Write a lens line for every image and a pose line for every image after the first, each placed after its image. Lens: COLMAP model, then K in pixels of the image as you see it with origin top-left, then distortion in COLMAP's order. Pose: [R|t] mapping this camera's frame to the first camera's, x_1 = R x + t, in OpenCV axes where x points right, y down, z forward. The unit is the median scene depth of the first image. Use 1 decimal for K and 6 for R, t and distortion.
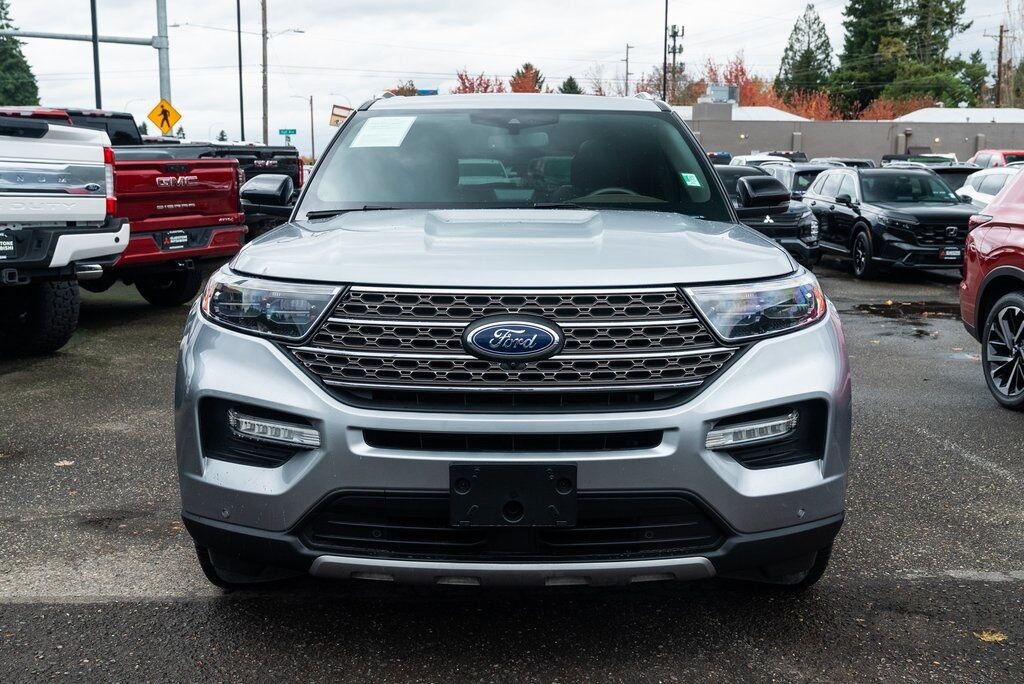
lens RADIAL K [[1030.7, 0, 512.0], [0, 1030.7, 342.0], [0, 0, 1]] dist [-0.001312, -0.003001]
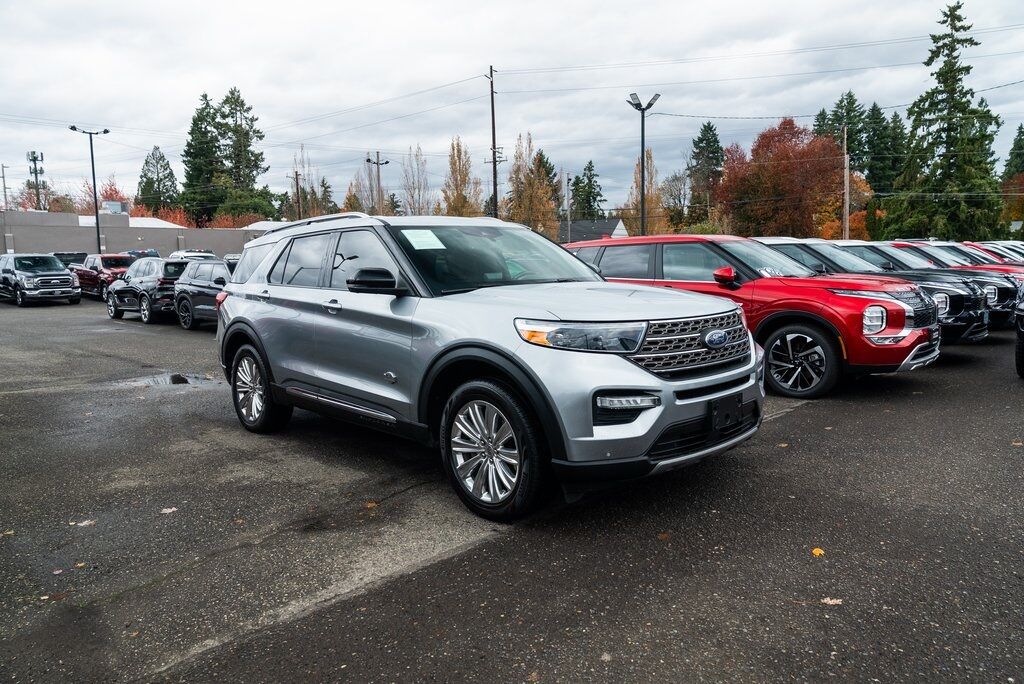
lens RADIAL K [[695.8, 0, 512.0], [0, 695.8, 342.0], [0, 0, 1]] dist [-0.033869, 0.022949]
pose [[0.723886, -0.096072, 0.683198, -1.242289], [0.129587, 0.991566, 0.002131, -0.052192], [-0.677641, 0.086991, 0.730230, 0.228620]]
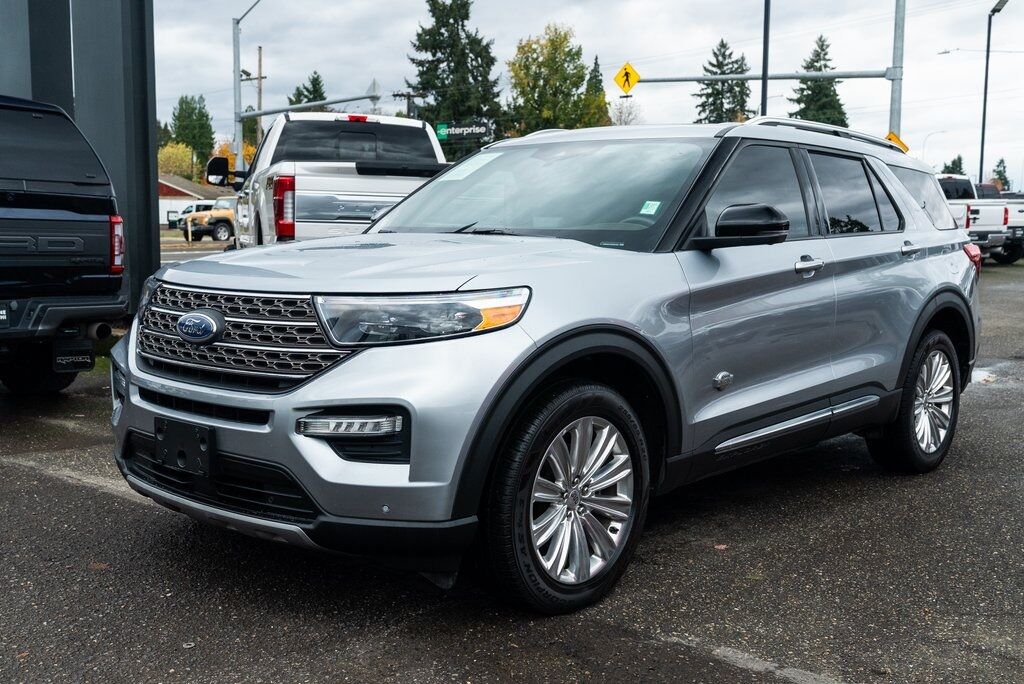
lens RADIAL K [[1083.6, 0, 512.0], [0, 1083.6, 342.0], [0, 0, 1]] dist [0.050071, -0.009315]
pose [[0.751211, 0.076513, -0.655612, 1.158310], [-0.103872, 0.994586, -0.002945, -0.020281], [0.651837, 0.070312, 0.755092, 0.215534]]
